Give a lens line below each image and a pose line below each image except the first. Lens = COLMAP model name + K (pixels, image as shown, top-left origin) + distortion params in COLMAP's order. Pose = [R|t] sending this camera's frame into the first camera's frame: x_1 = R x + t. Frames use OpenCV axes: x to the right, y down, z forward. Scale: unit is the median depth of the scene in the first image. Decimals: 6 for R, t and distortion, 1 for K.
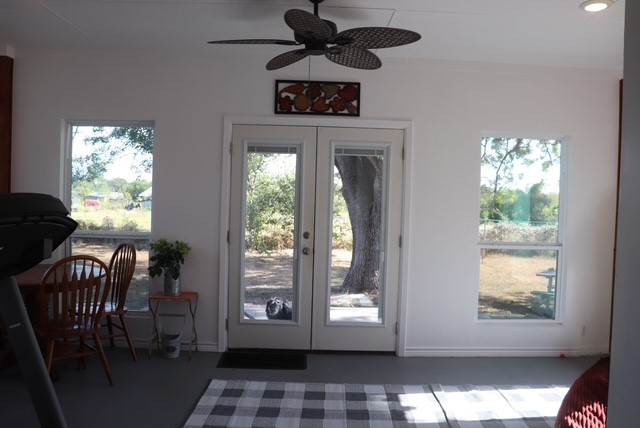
lens RADIAL K [[522.6, 0, 317.9], [0, 522.6, 209.8], [0, 0, 1]] dist [-0.168474, 0.147981]
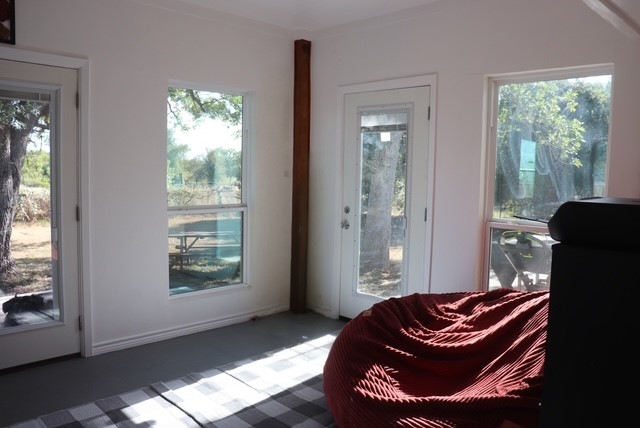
lens RADIAL K [[522.6, 0, 317.9], [0, 522.6, 209.8], [0, 0, 1]] dist [-0.168474, 0.147981]
pose [[0.722022, -0.068402, 0.688481, -0.126582], [0.018344, 0.996644, 0.079781, 0.001093], [-0.691627, -0.044974, 0.720853, 0.237911]]
